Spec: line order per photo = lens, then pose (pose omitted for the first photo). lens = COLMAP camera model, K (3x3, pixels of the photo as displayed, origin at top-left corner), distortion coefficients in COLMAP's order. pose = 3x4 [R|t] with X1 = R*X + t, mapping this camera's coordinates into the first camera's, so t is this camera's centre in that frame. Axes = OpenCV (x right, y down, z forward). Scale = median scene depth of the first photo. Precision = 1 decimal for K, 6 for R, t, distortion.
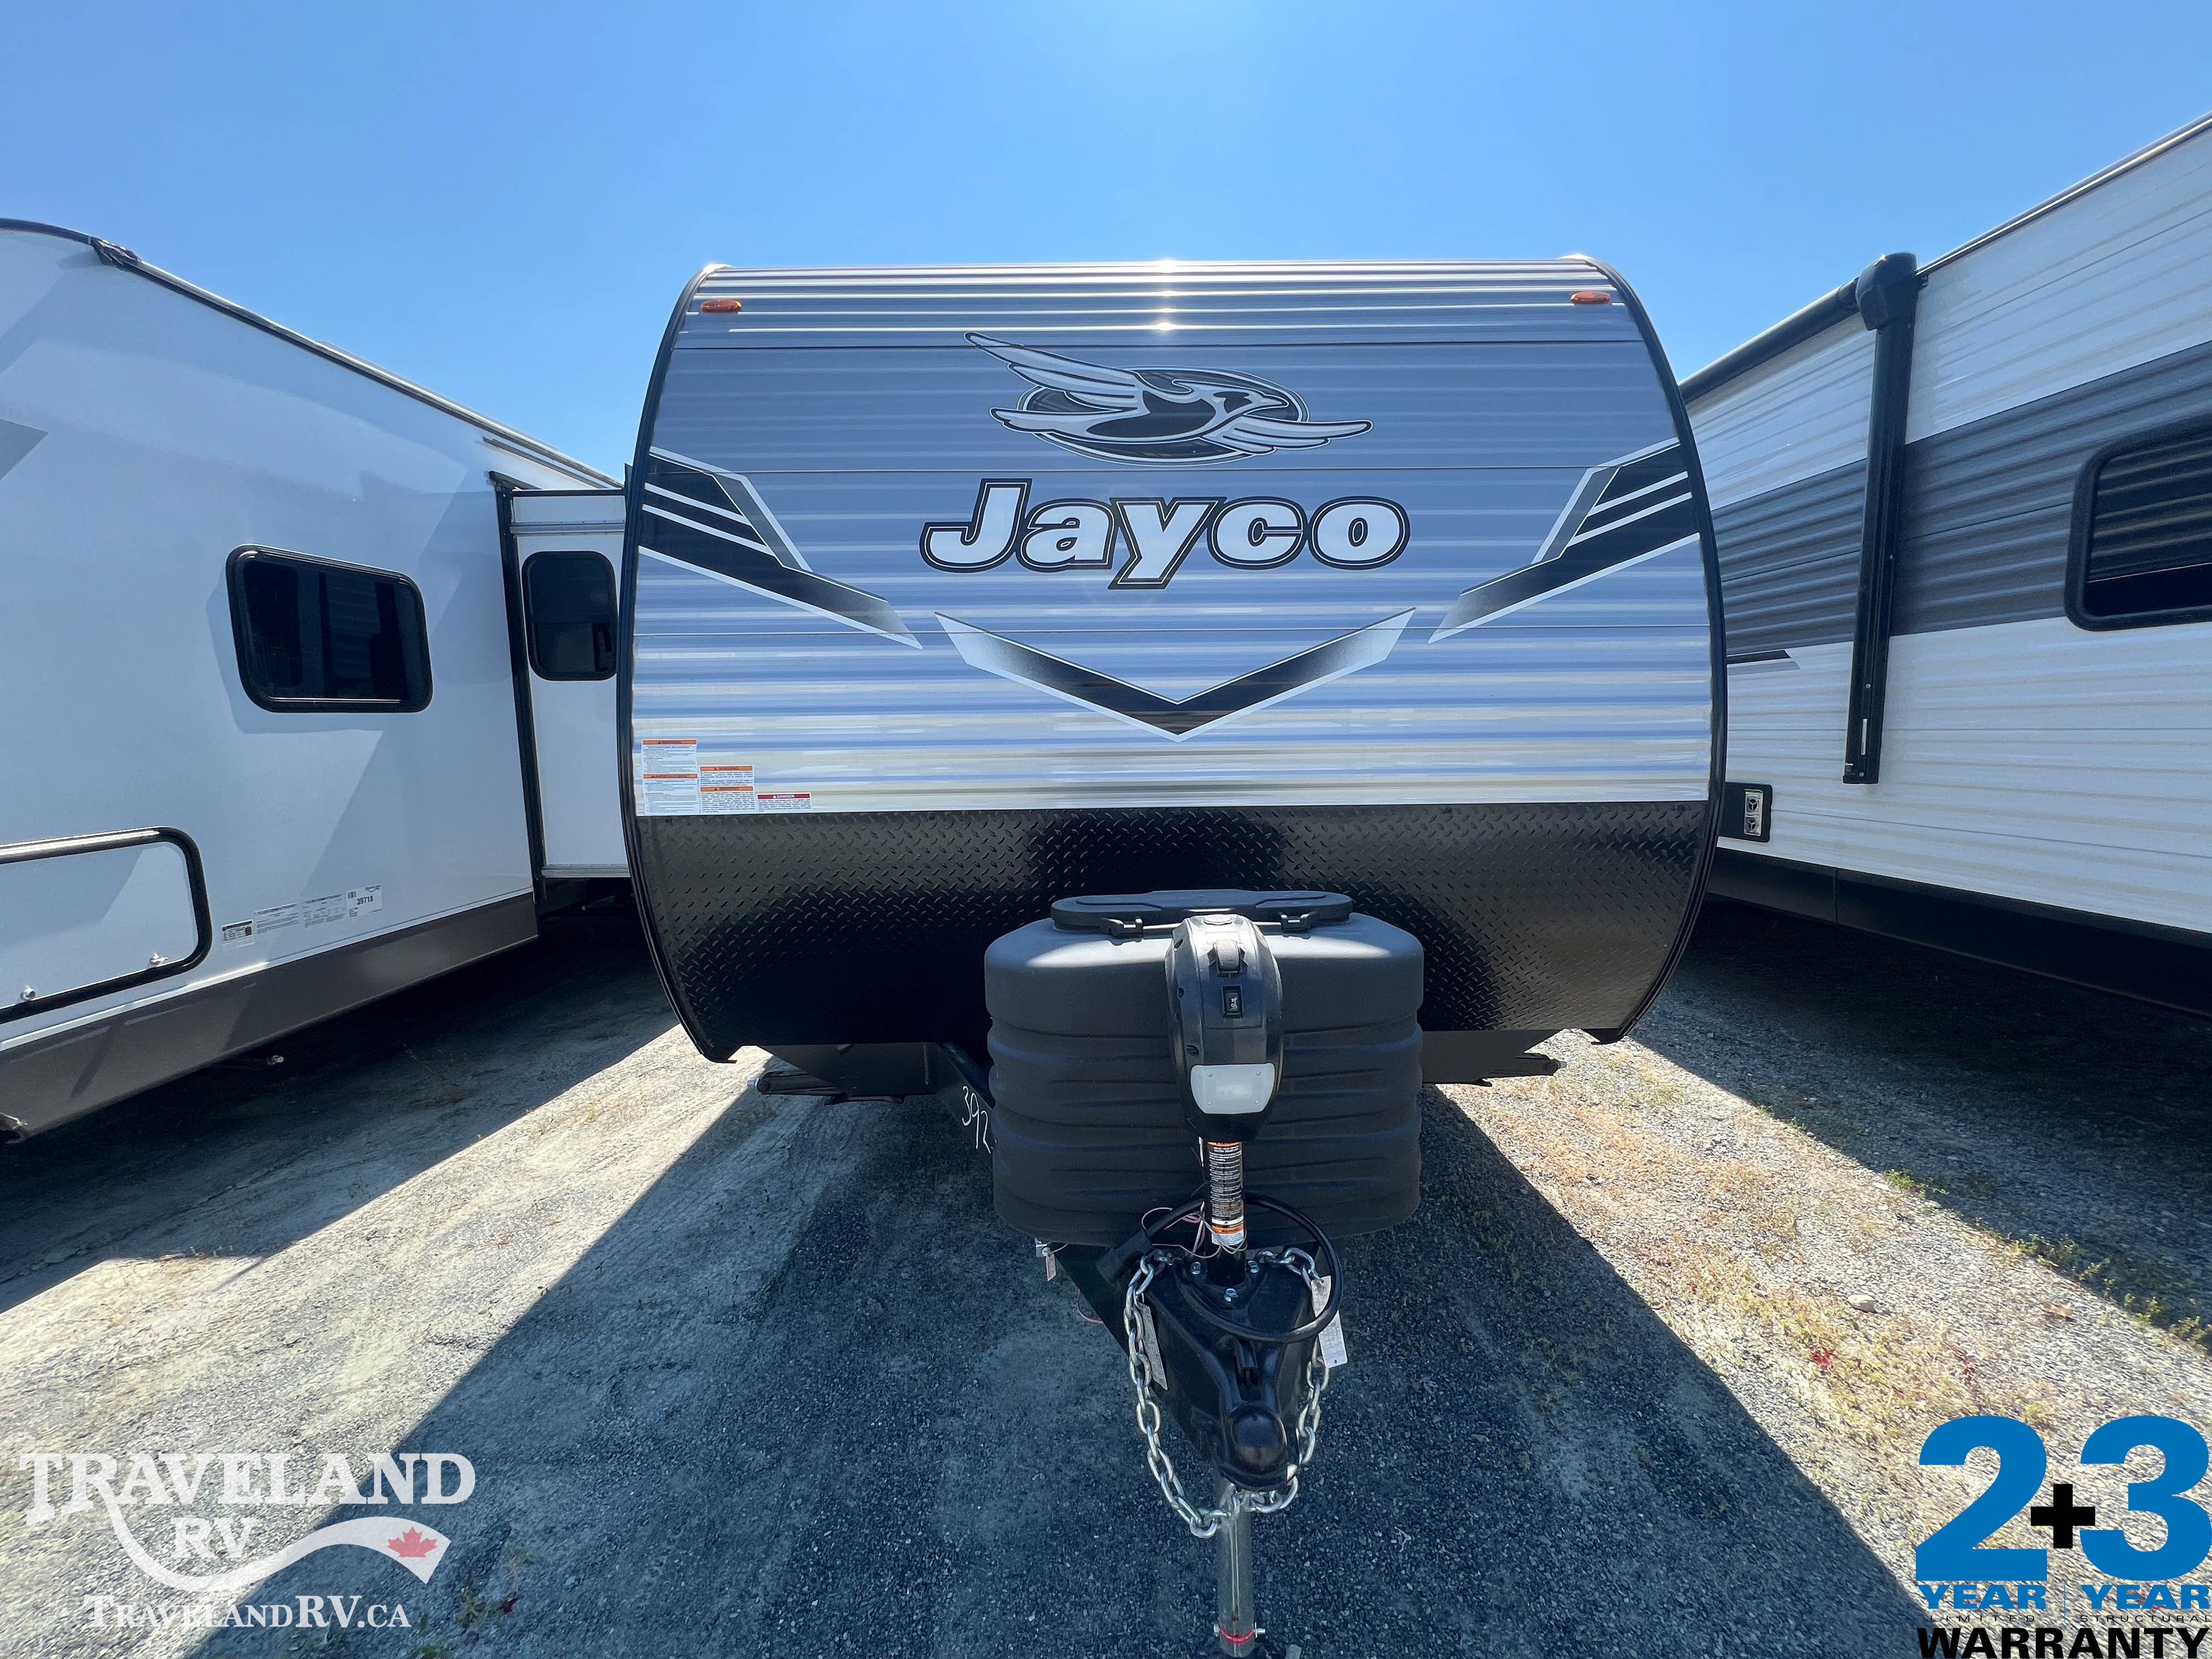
lens RADIAL K [[888.4, 0, 1101.5], [0, 888.4, 827.2], [0, 0, 1]] dist [-0.000702, 0.000361]
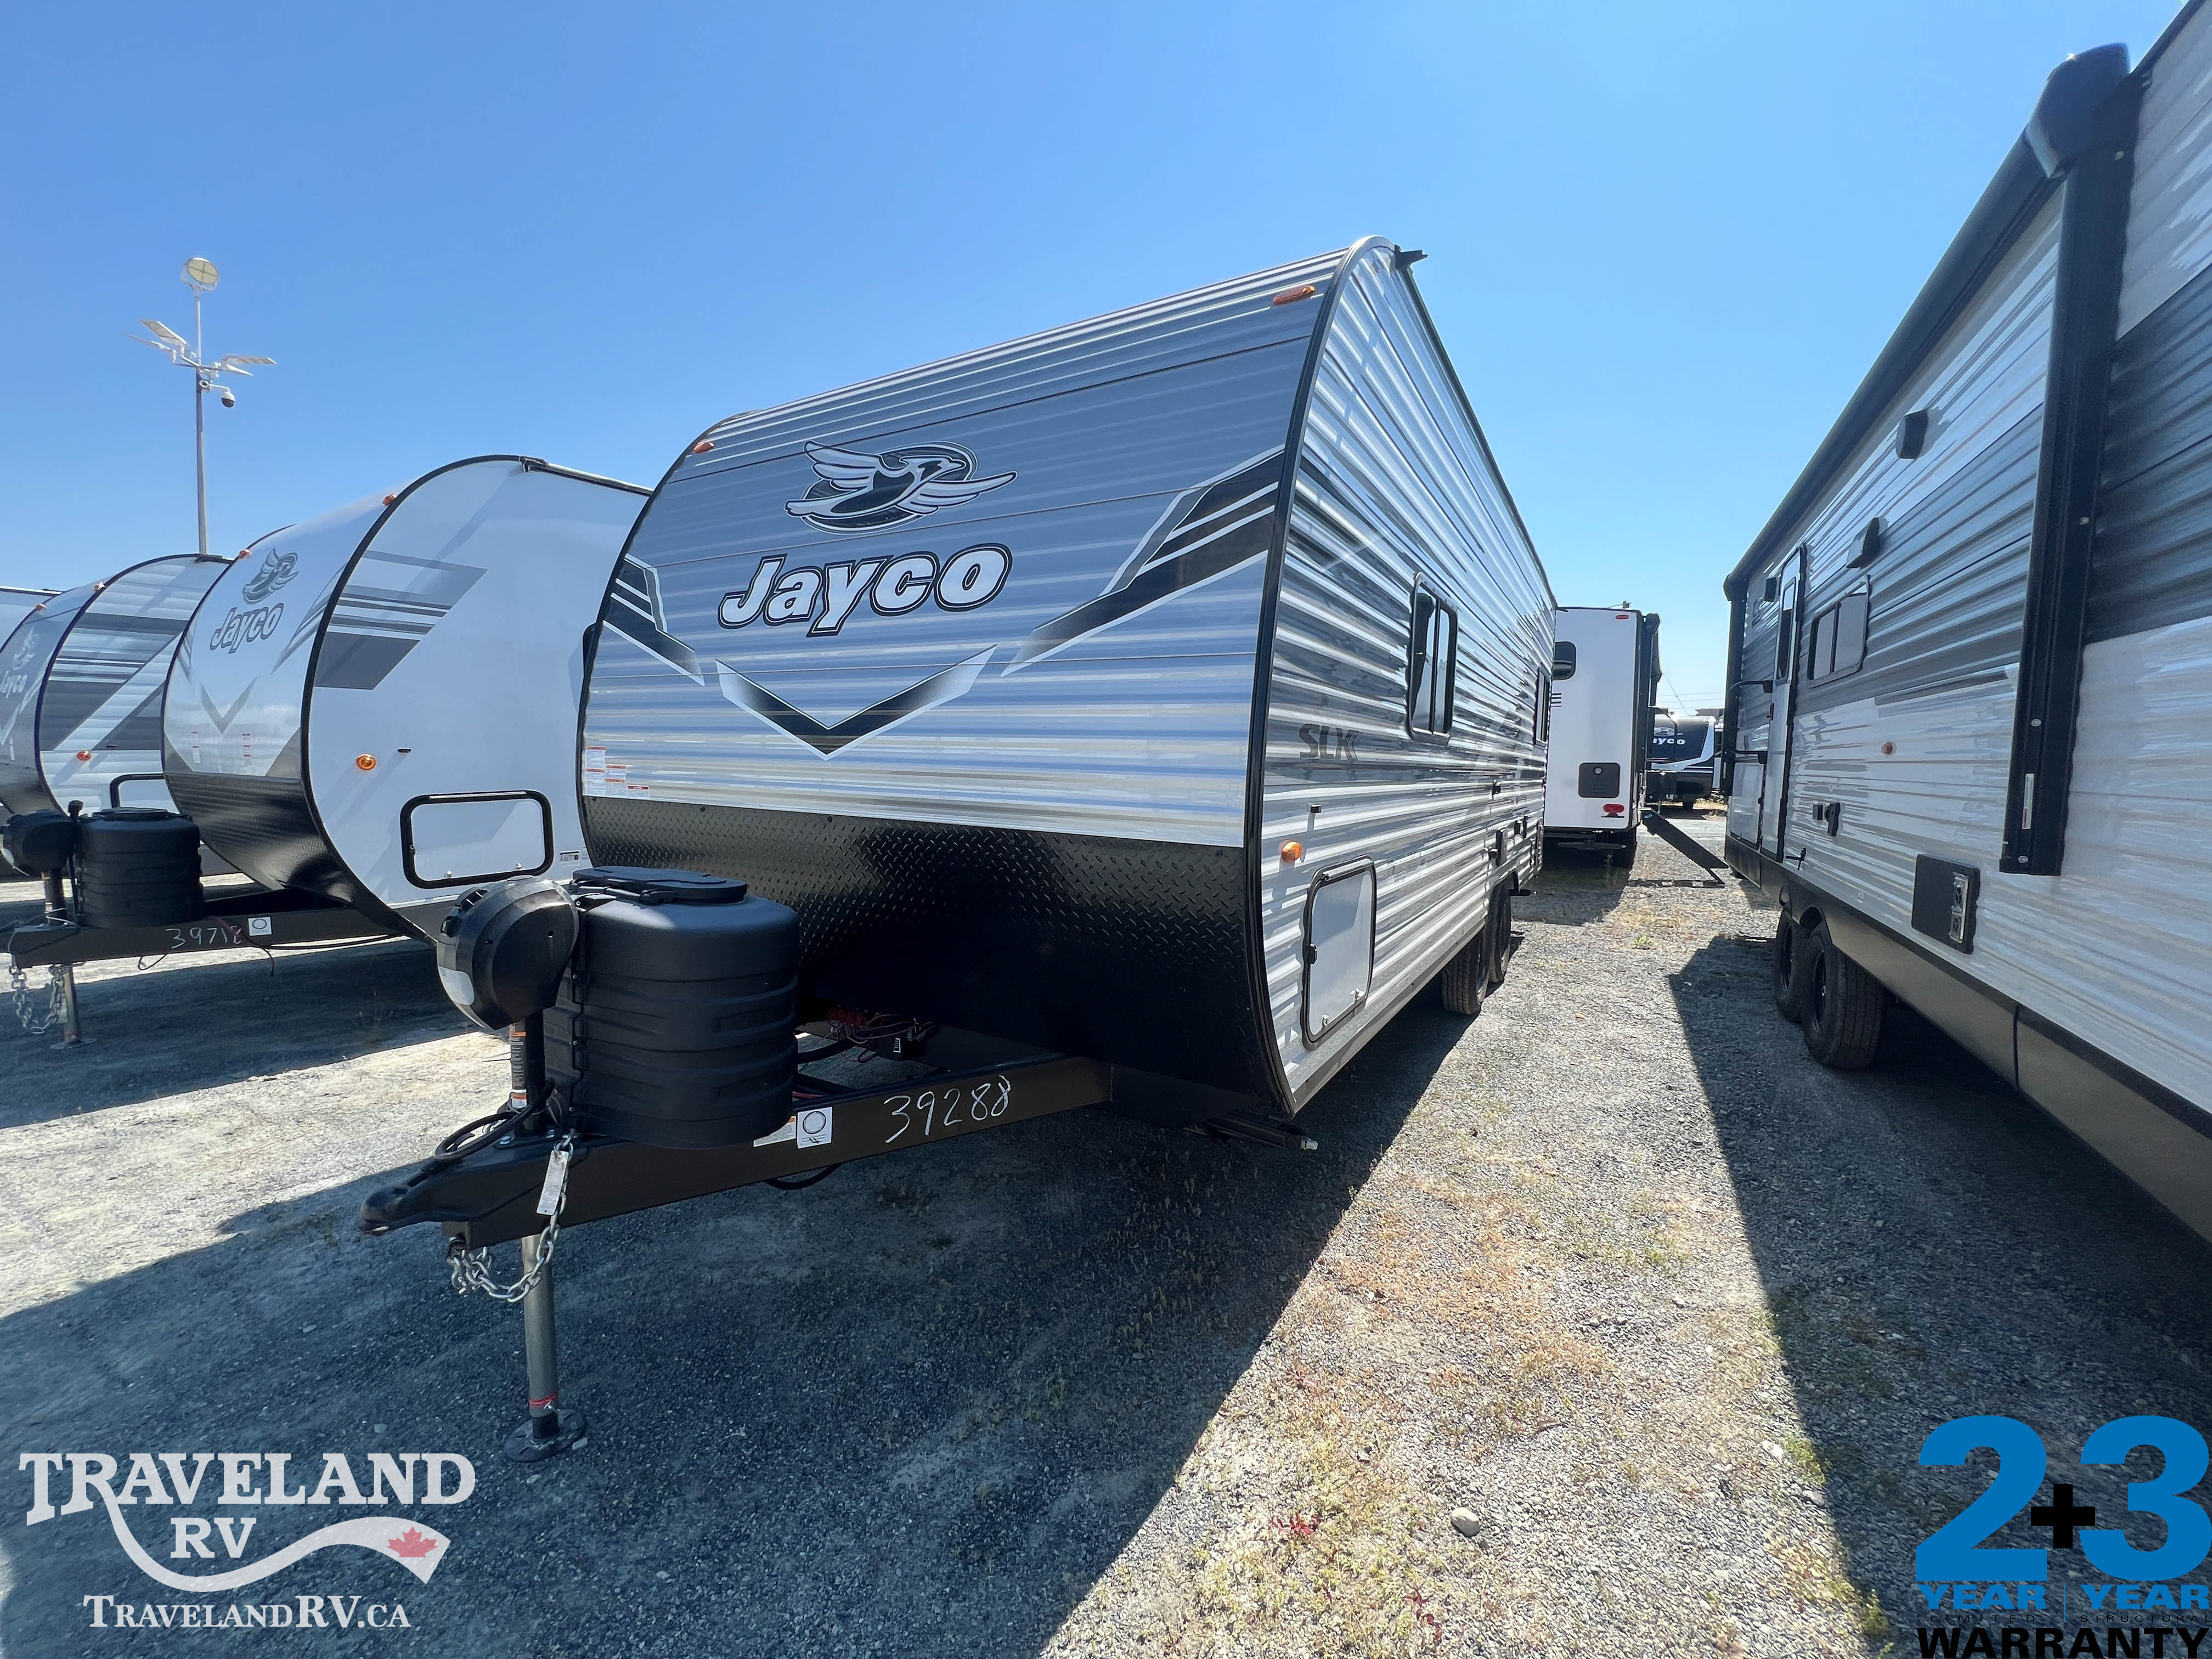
lens RADIAL K [[888.4, 0, 1101.4], [0, 888.4, 827.6], [0, 0, 1]] dist [-0.000702, 0.000361]
pose [[0.845610, 0.076958, -0.528225, 1.030711], [-0.089132, 0.996017, 0.002424, -0.040203], [0.526308, 0.045032, 0.849101, 0.165061]]
